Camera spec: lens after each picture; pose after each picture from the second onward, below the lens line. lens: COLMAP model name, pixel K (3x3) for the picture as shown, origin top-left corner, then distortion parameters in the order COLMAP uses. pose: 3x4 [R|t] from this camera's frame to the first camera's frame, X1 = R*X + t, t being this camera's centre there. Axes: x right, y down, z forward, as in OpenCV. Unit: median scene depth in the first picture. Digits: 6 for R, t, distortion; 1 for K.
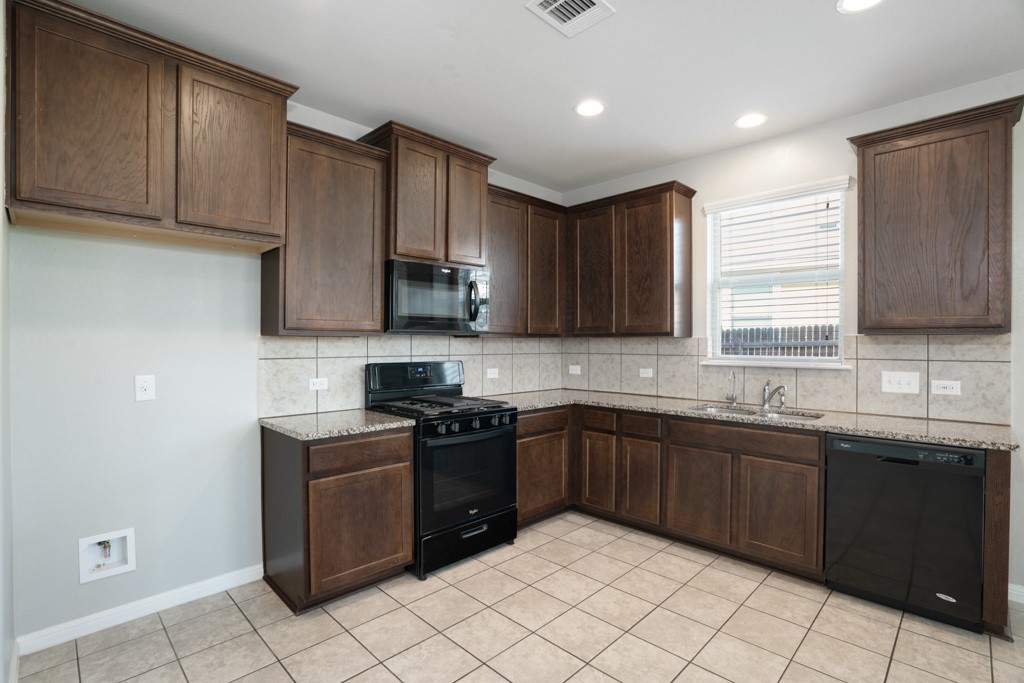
lens RADIAL K [[473.3, 0, 512.3], [0, 473.3, 345.9], [0, 0, 1]] dist [-0.063365, 0.026033]
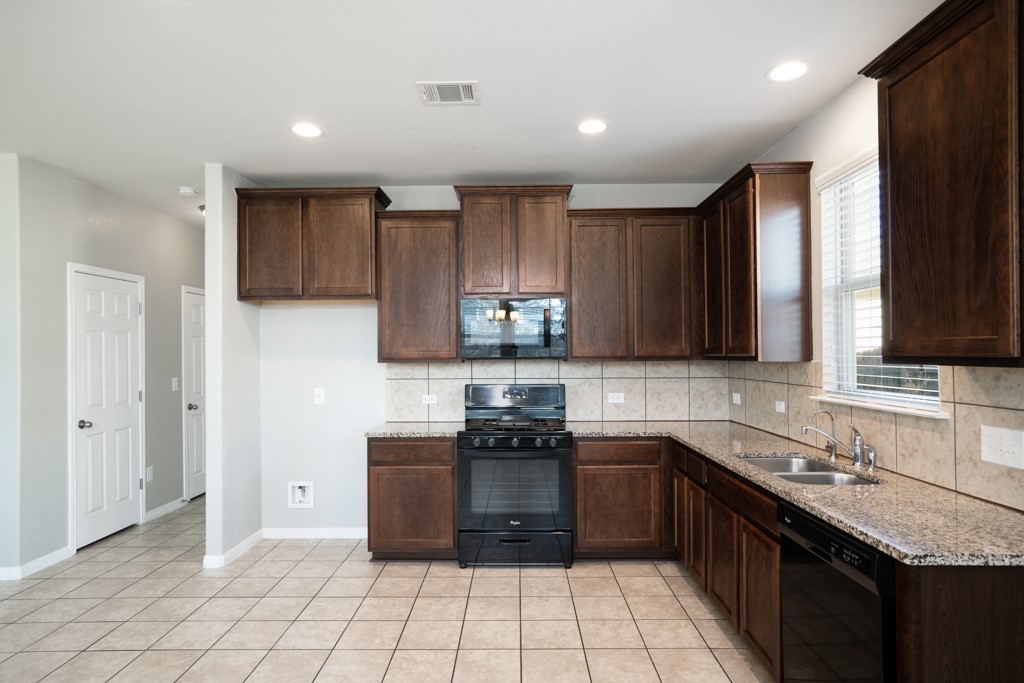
lens RADIAL K [[579.0, 0, 516.6], [0, 579.0, 353.0], [0, 0, 1]] dist [-0.017690, 0.001731]
pose [[0.706906, -0.006542, -0.707278, 0.877027], [0.002730, 0.999975, -0.006521, -0.034472], [0.707303, 0.002679, 0.706906, 0.048292]]
